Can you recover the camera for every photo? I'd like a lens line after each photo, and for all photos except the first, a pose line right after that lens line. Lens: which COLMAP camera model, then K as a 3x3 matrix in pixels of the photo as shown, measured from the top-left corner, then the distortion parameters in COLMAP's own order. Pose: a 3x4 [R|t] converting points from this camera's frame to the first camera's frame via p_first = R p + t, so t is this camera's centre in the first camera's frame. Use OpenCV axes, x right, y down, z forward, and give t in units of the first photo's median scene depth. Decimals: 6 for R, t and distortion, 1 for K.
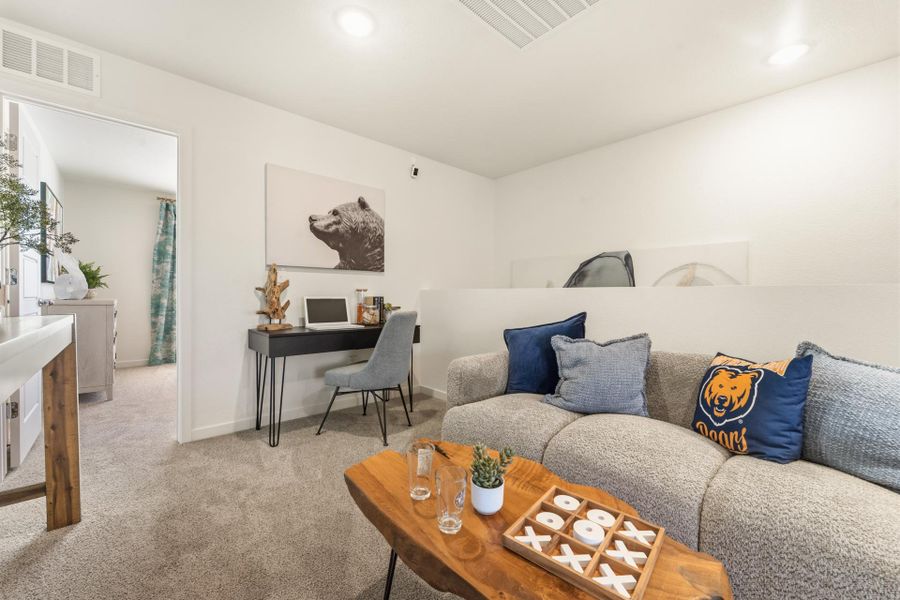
lens RADIAL K [[357.2, 0, 450.0], [0, 357.2, 300.0], [0, 0, 1]] dist [-0.000764, -0.000250]
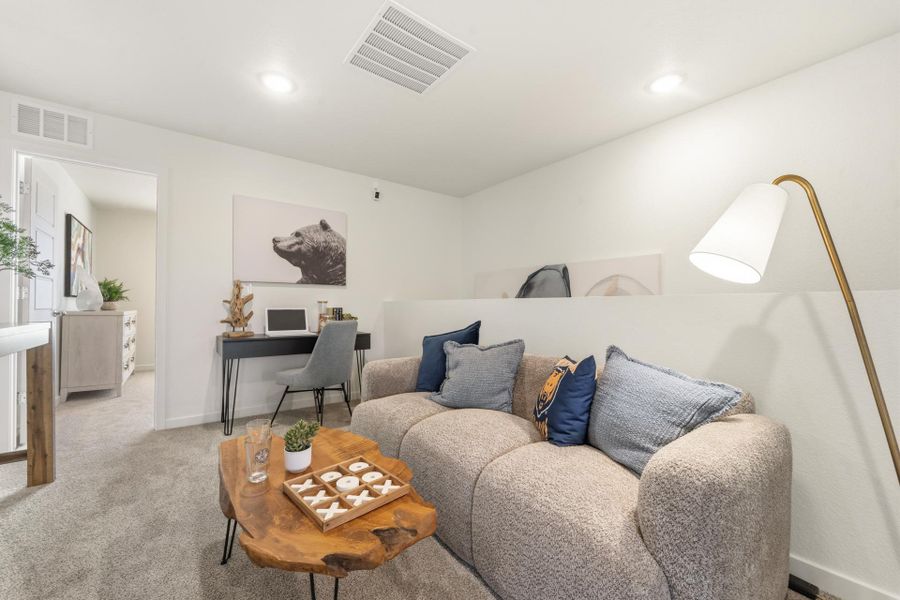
lens RADIAL K [[356.1, 0, 446.7], [0, 356.1, 304.1], [0, 0, 1]] dist [0.001709, -0.000287]
pose [[0.995966, -0.004163, -0.089631, 0.295803], [0.002413, 0.999805, -0.019623, 0.002736], [0.089696, 0.019328, 0.995782, -0.101718]]
